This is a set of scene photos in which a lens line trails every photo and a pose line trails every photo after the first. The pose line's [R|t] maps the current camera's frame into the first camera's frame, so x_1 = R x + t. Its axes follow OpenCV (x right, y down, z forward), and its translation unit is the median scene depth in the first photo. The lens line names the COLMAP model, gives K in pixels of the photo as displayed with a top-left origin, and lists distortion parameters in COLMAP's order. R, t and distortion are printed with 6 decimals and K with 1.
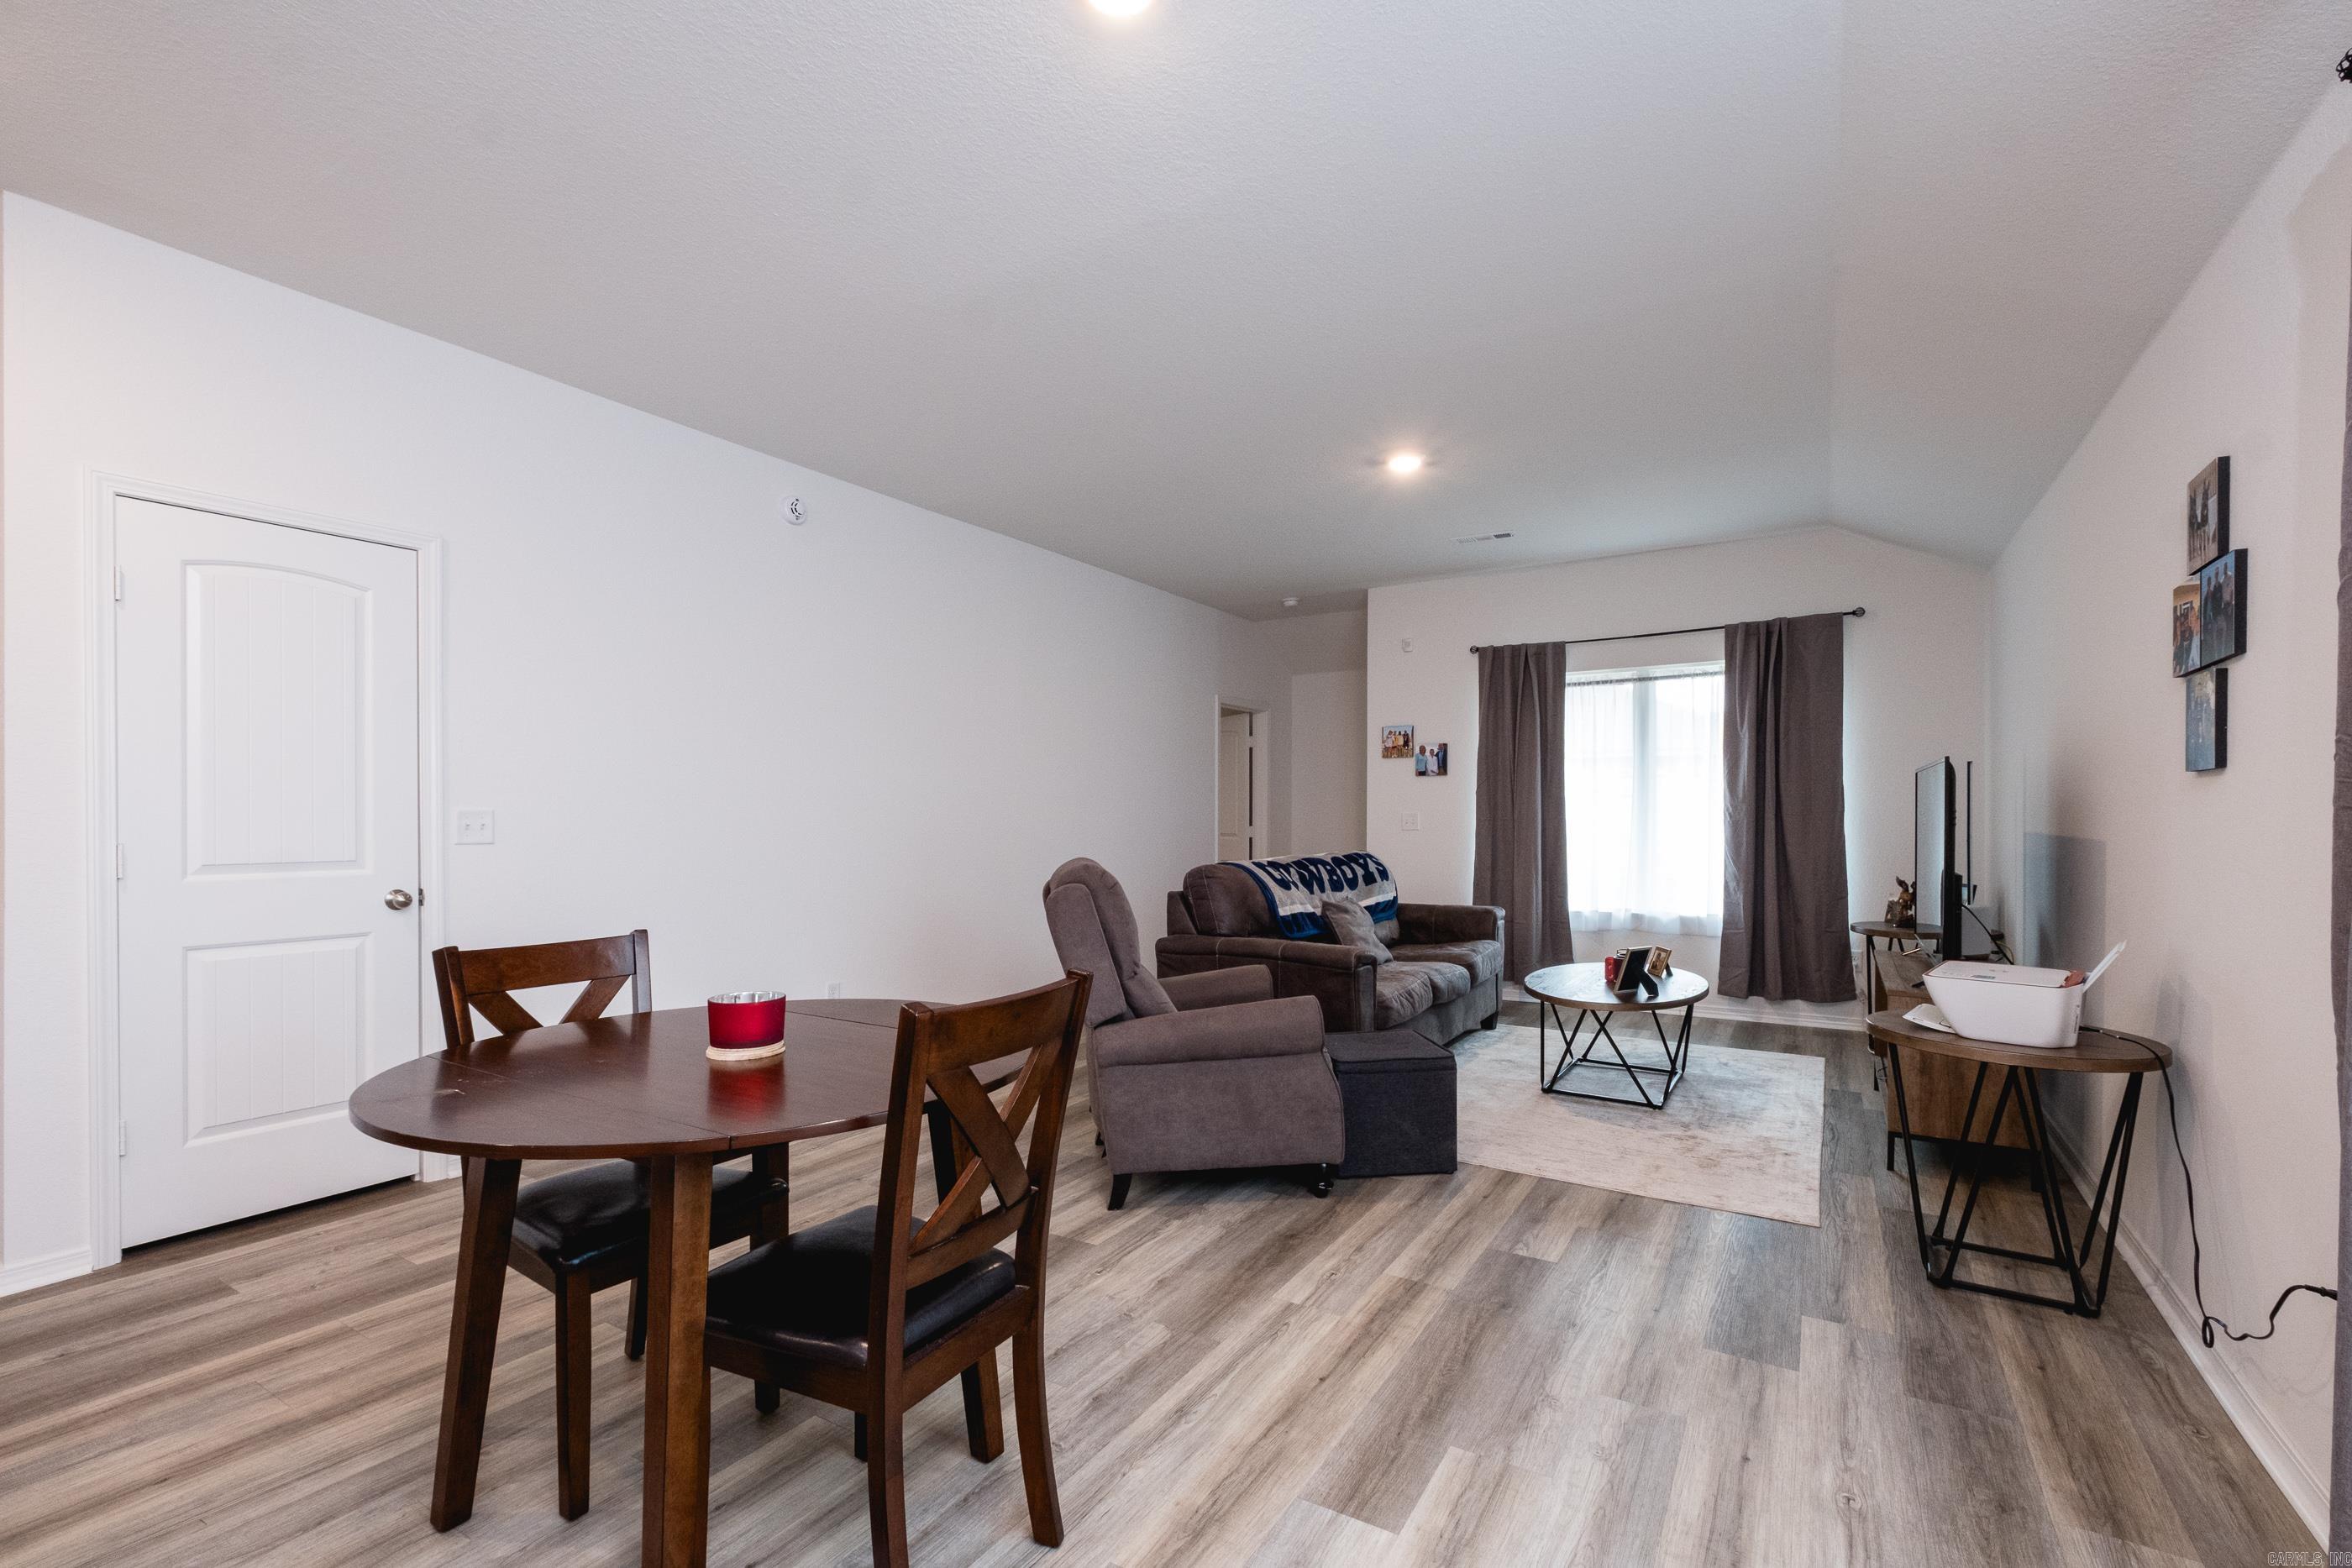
lens RADIAL K [[1043.1, 0, 1188.8], [0, 1043.1, 824.7], [0, 0, 1]] dist [0.005834, -0.001273]
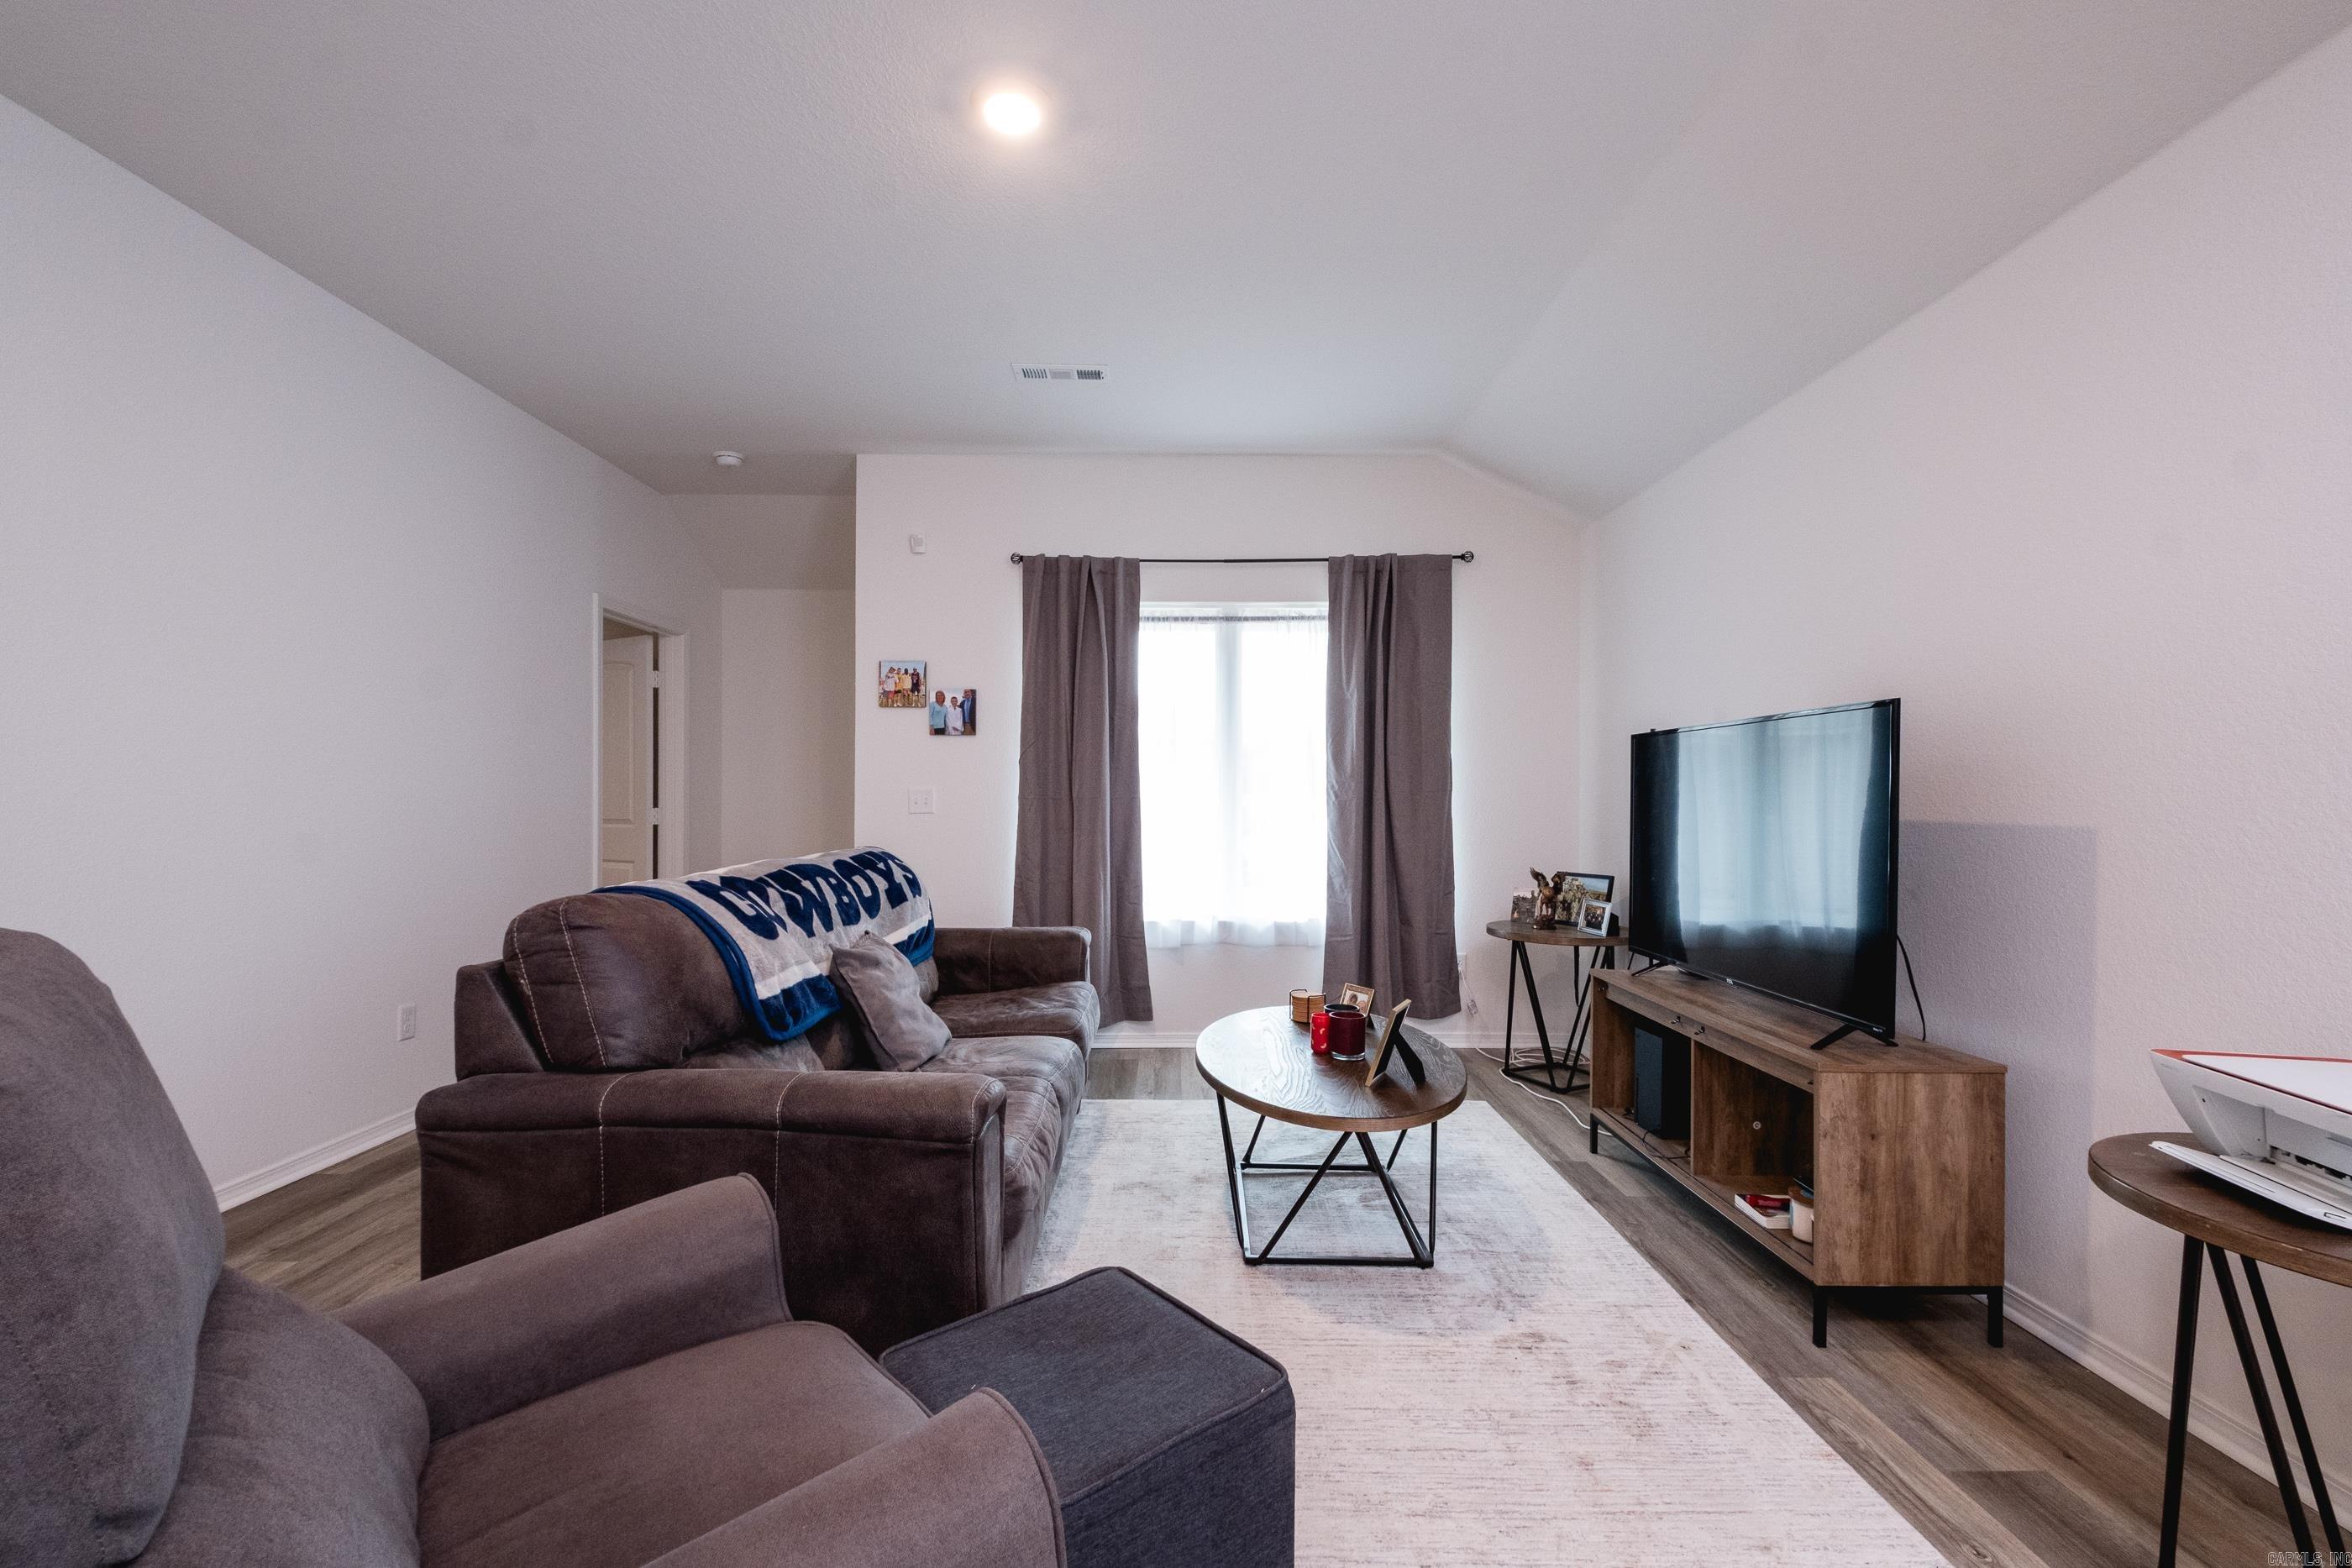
lens RADIAL K [[1043.1, 0, 1195.4], [0, 1043.1, 804.9], [0, 0, 1]] dist [0.005834, -0.001273]
pose [[0.852771, 0.003659, 0.522272, 0.008210], [-0.001663, 0.999989, -0.004289, 0.002685], [-0.522282, 0.002789, 0.852768, 0.372587]]
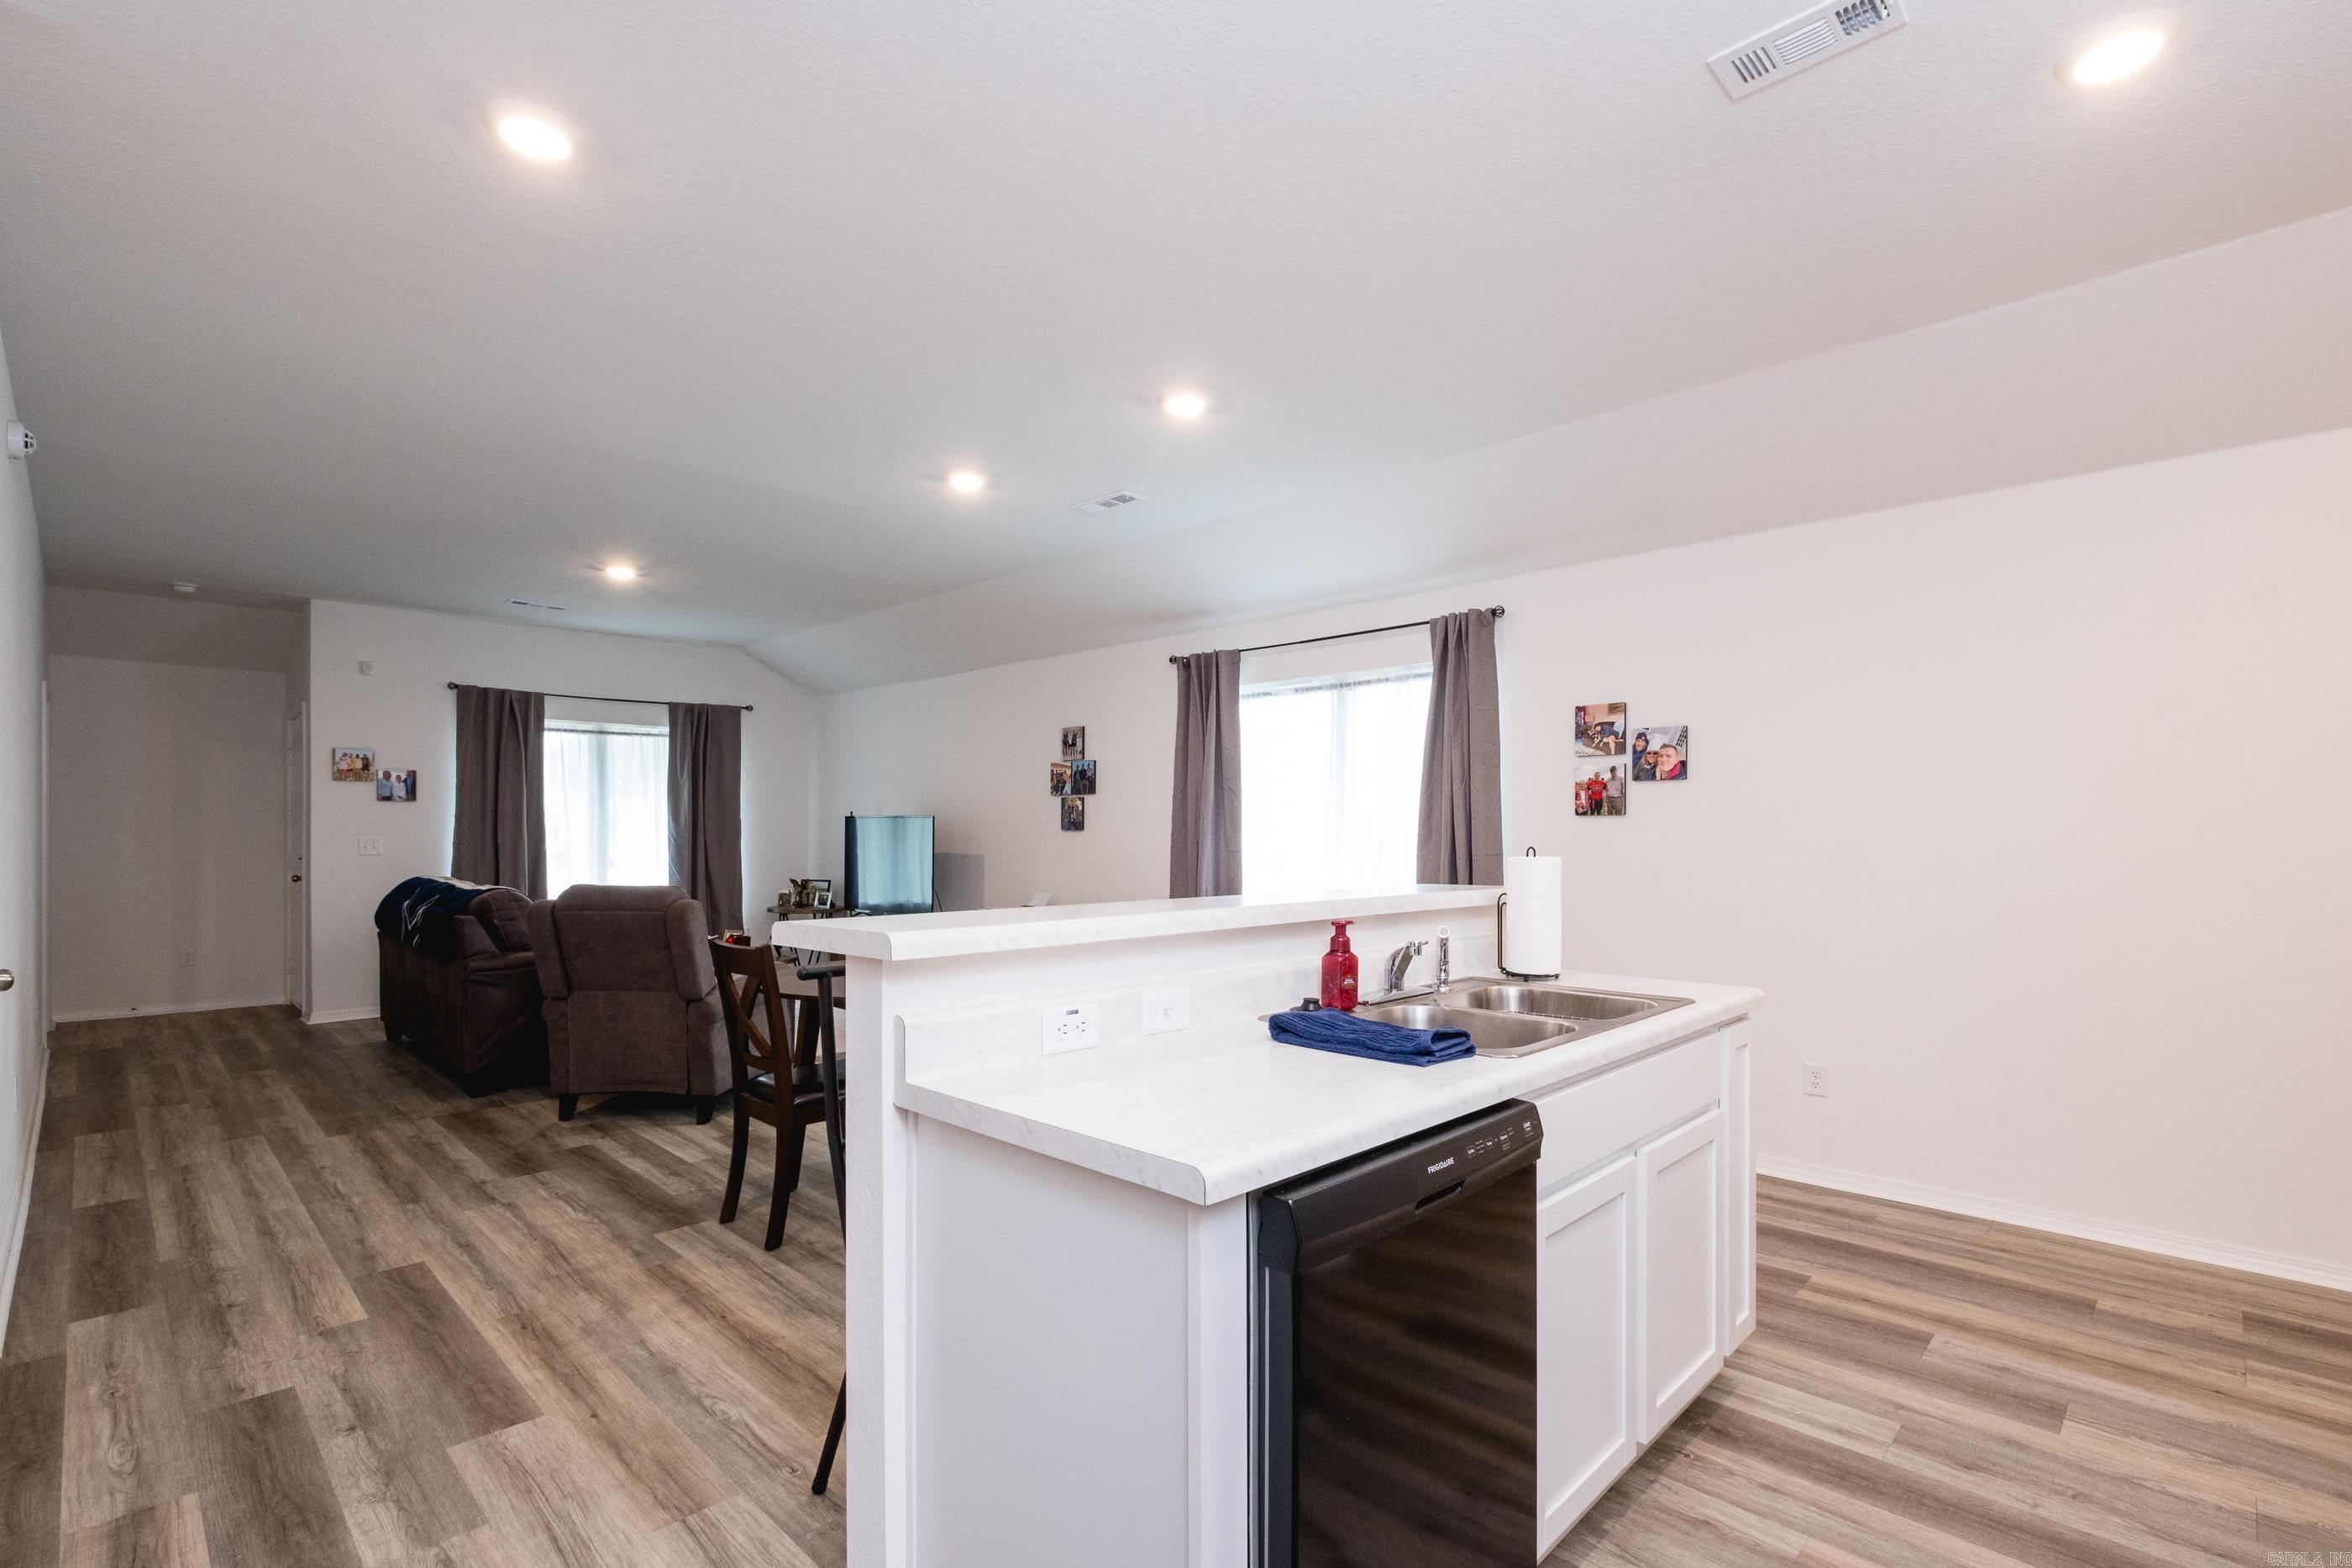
lens RADIAL K [[1043.1, 0, 1200.5], [0, 1043.1, 844.3], [0, 0, 1]] dist [0.005834, -0.001273]
pose [[0.218320, -0.009475, 0.975831, -0.686655], [0.003807, 0.999954, 0.008858, -0.012328], [-0.975870, 0.001781, 0.218346, 0.012507]]
